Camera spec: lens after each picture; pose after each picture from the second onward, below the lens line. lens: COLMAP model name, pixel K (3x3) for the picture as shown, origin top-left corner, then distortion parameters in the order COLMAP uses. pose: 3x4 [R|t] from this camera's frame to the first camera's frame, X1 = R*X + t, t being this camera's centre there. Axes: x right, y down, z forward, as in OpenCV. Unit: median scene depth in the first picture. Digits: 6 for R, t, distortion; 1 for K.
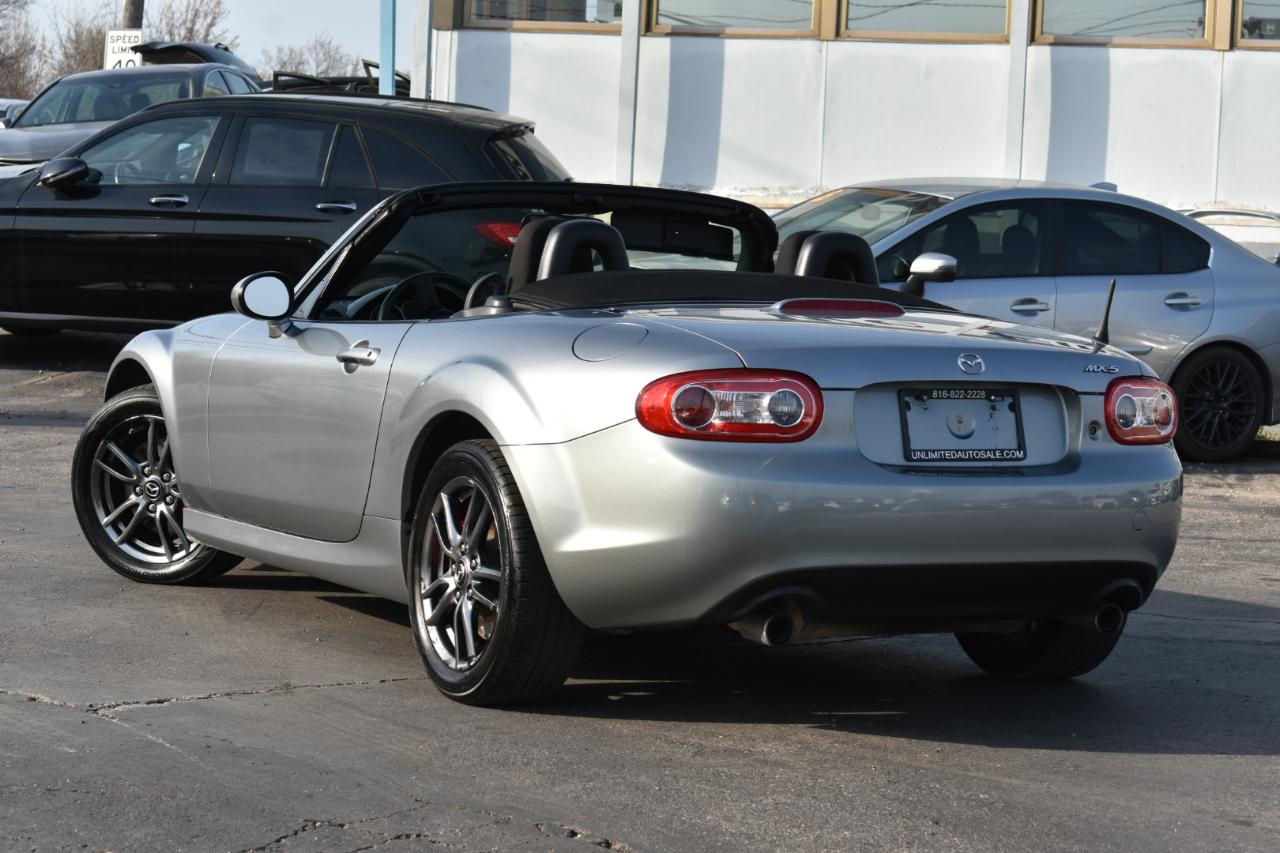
lens RADIAL K [[2814.0, 0, 640.0], [0, 2814.0, 426.5], [0, 0, 1]] dist [0.014271, -0.542227]
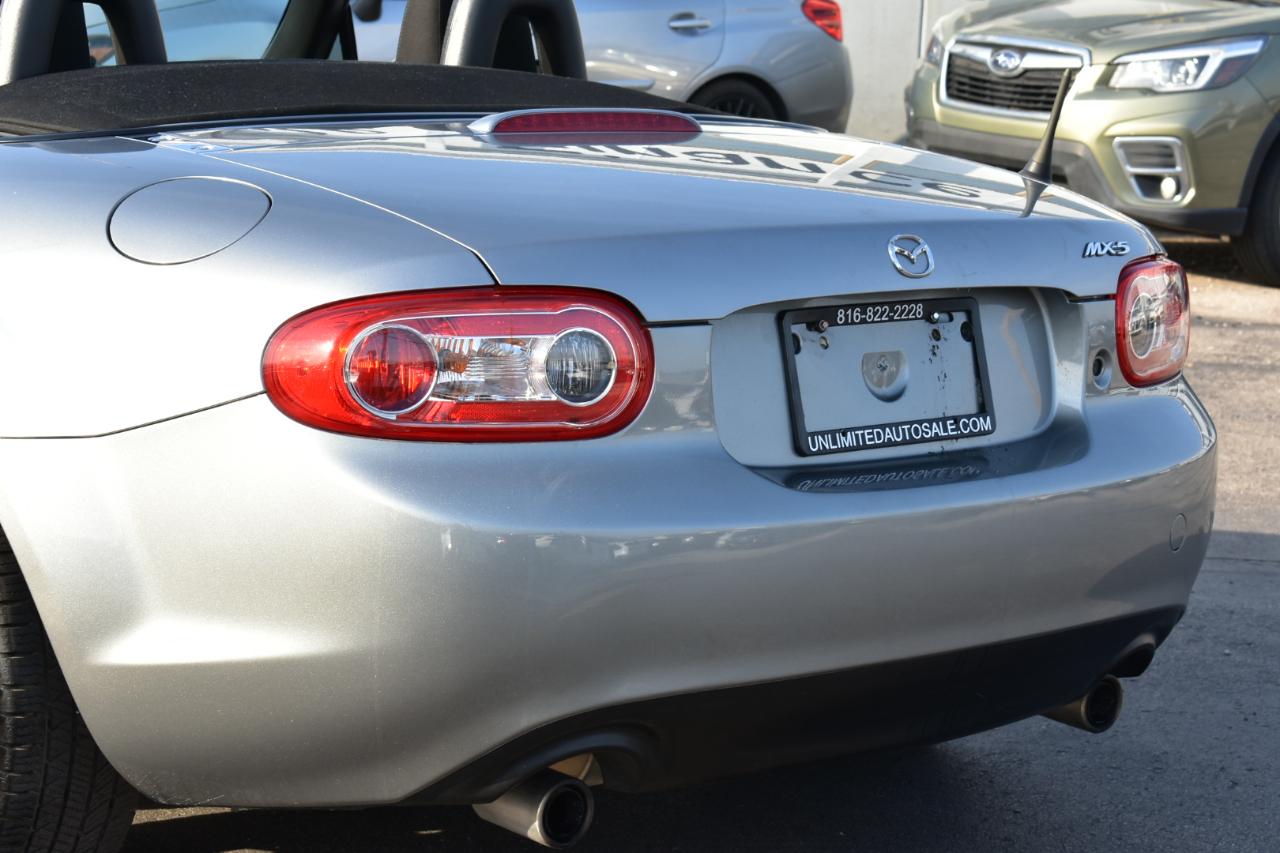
lens RADIAL K [[2814.0, 0, 640.0], [0, 2814.0, 426.5], [0, 0, 1]] dist [0.014271, -0.542227]
pose [[0.972862, -0.030633, 0.229350, -0.046691], [0.005670, 0.994056, 0.108721, -0.046700], [-0.231318, -0.104470, 0.967253, 0.512992]]
